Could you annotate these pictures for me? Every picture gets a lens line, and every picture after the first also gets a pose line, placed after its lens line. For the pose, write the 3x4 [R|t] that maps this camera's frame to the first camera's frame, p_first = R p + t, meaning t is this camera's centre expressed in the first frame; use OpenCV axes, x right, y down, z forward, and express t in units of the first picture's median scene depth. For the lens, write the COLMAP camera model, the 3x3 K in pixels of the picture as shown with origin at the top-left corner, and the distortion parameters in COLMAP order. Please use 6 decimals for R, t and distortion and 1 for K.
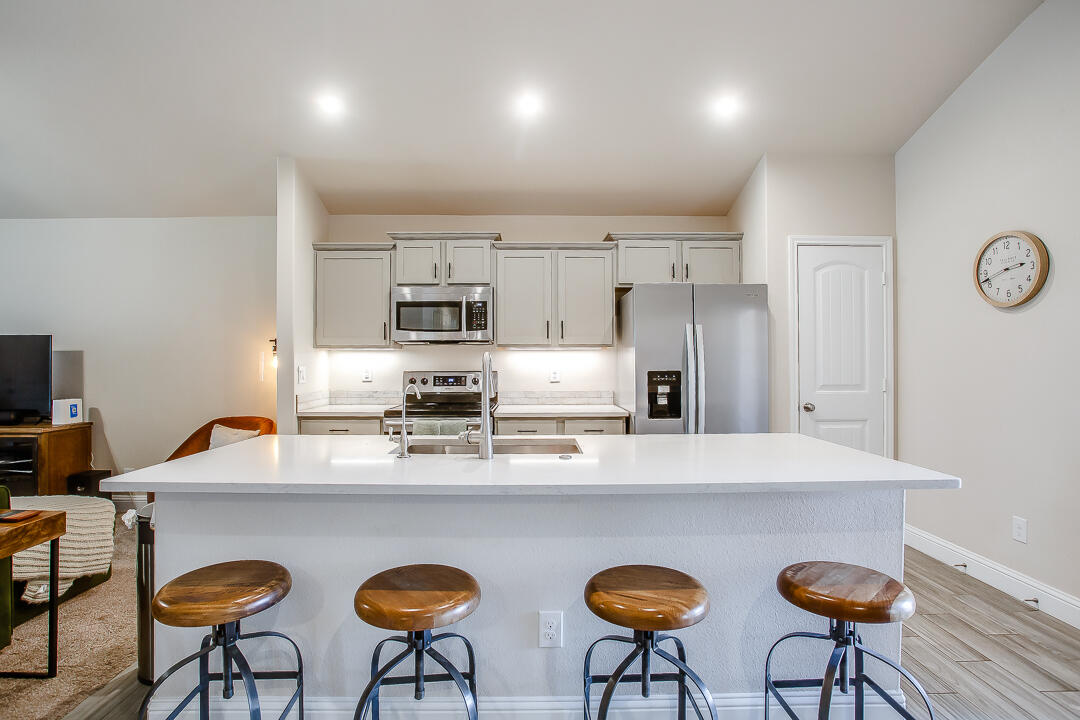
lens RADIAL K [[528.1, 0, 539.4], [0, 528.1, 370.2], [0, 0, 1]] dist [-0.043721, 0.001850]
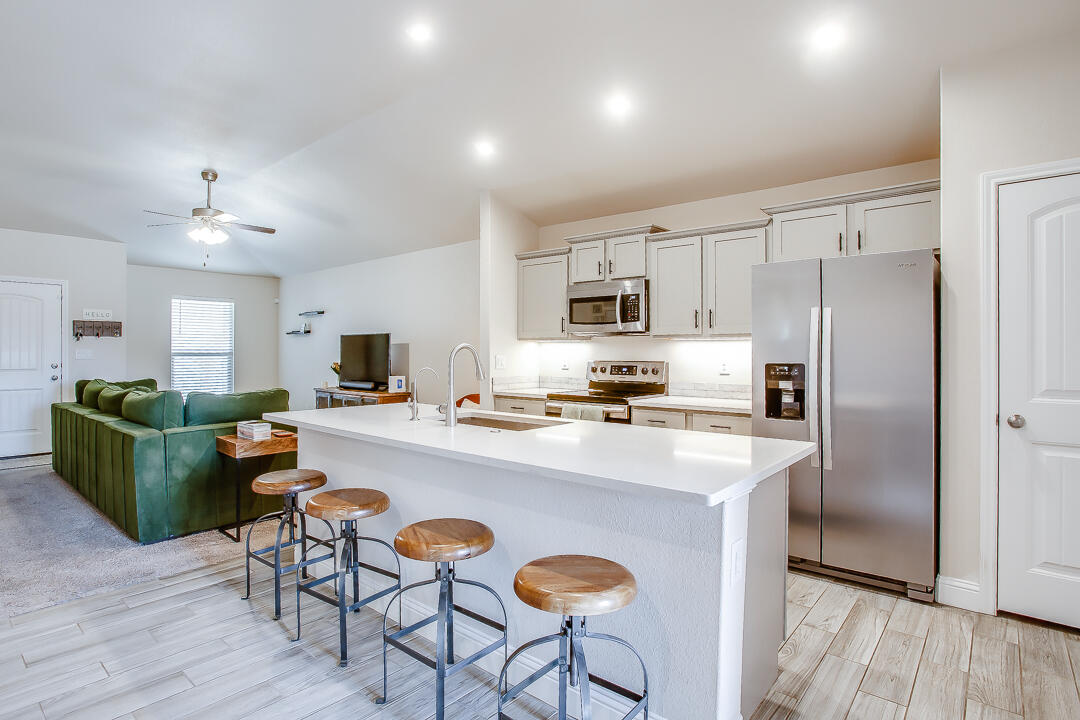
lens RADIAL K [[558.8, 0, 535.9], [0, 558.8, 355.8], [0, 0, 1]] dist [-0.012377, 0.001456]
pose [[0.758812, 0.008510, -0.651254, 0.454305], [-0.010945, 0.999940, 0.000313, -0.007113], [0.651218, 0.006890, 0.758859, 0.040102]]
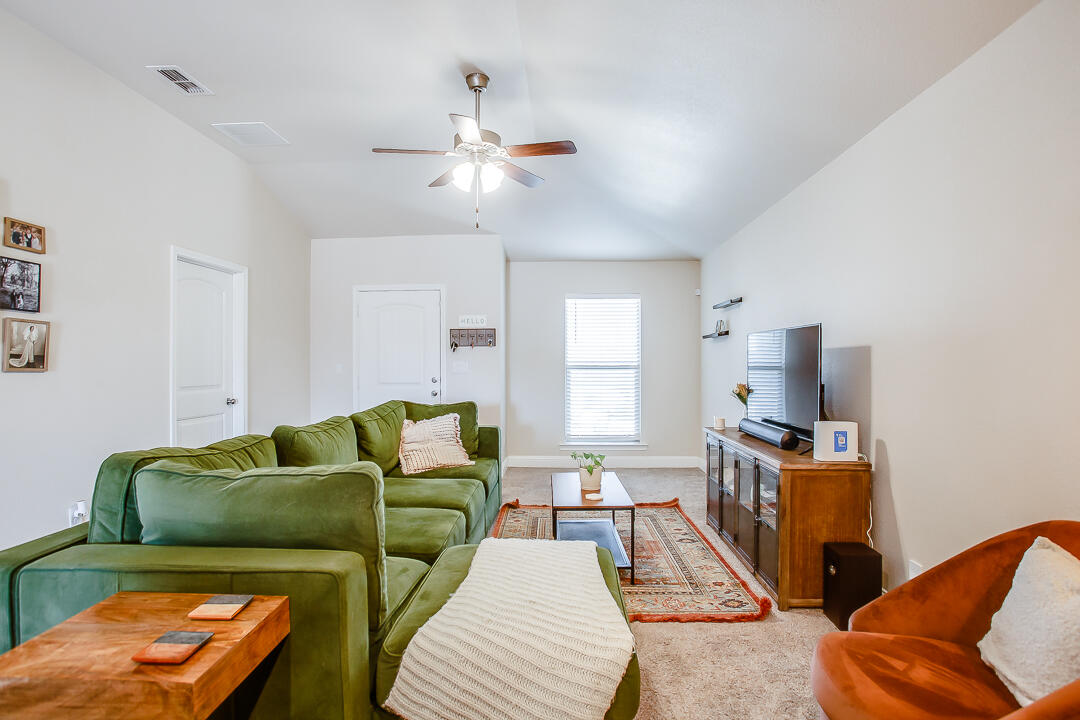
lens RADIAL K [[549.7, 0, 540.2], [0, 549.7, 361.4], [0, 0, 1]] dist [-0.005082, -0.000173]
pose [[-0.044182, 0.001947, -0.999022, -0.235160], [-0.011091, 0.999936, 0.002439, -0.017966], [0.998962, 0.011188, -0.044158, 0.701137]]
